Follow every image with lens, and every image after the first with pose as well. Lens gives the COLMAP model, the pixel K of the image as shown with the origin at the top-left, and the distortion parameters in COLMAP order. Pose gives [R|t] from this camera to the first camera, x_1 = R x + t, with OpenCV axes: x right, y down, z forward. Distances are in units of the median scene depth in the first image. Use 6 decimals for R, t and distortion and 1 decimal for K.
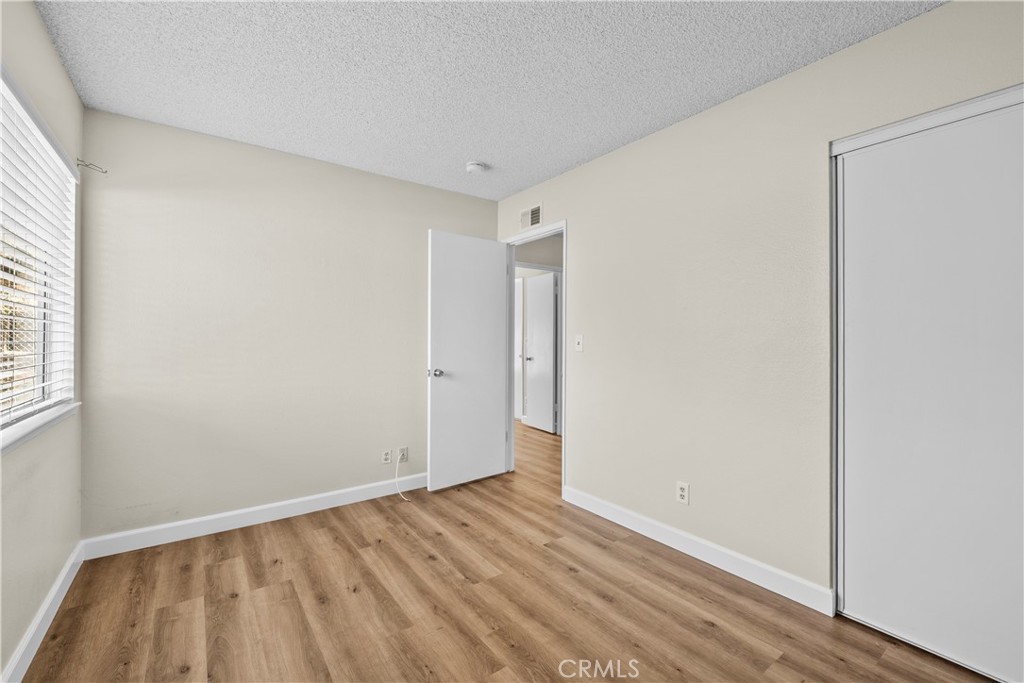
lens RADIAL K [[426.4, 0, 510.2], [0, 426.4, 341.1], [0, 0, 1]] dist [-0.002076, 0.000503]
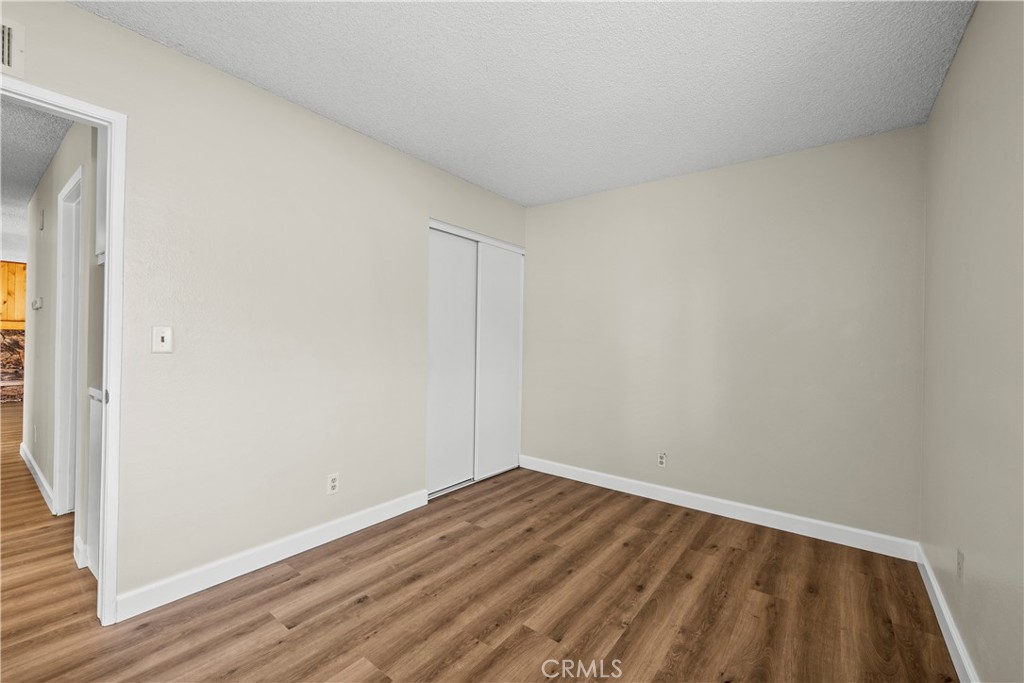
lens RADIAL K [[426.4, 0, 510.2], [0, 426.4, 341.1], [0, 0, 1]] dist [-0.002076, 0.000503]
pose [[-0.276430, -0.011398, 0.960966, -0.867874], [-0.020307, 0.999776, 0.006016, -0.007723], [-0.960819, -0.017851, -0.276600, 1.076819]]
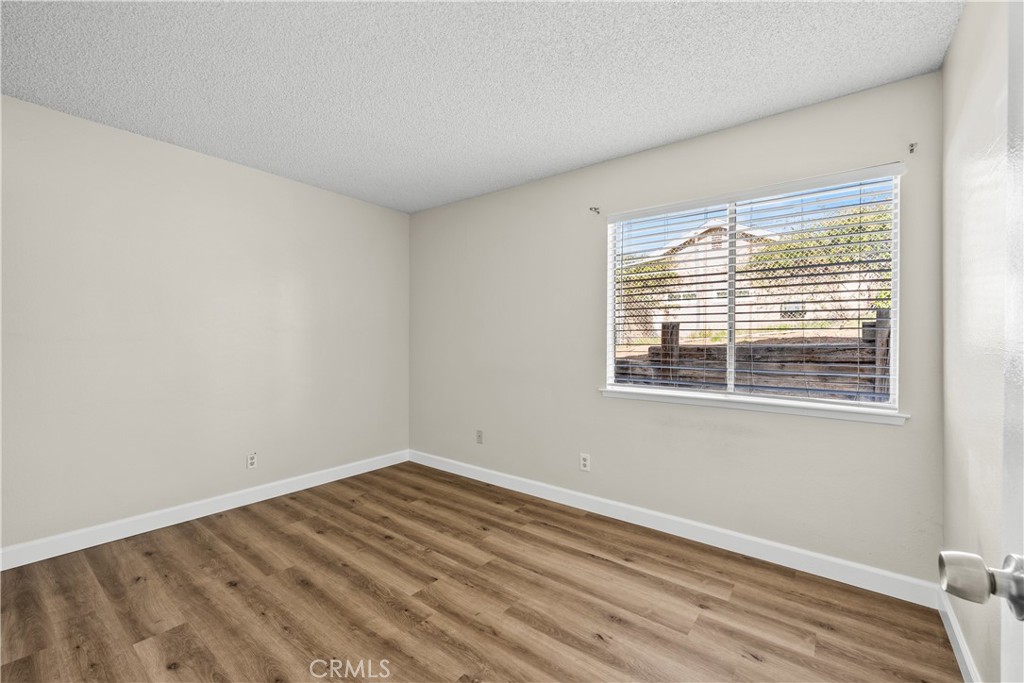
lens RADIAL K [[426.4, 0, 510.2], [0, 426.4, 341.1], [0, 0, 1]] dist [-0.002076, 0.000503]
pose [[-0.963077, -0.009971, -0.269043, 0.043994], [-0.009811, 0.999950, -0.001939, -0.002325], [0.269049, 0.000772, -0.963126, 1.826375]]
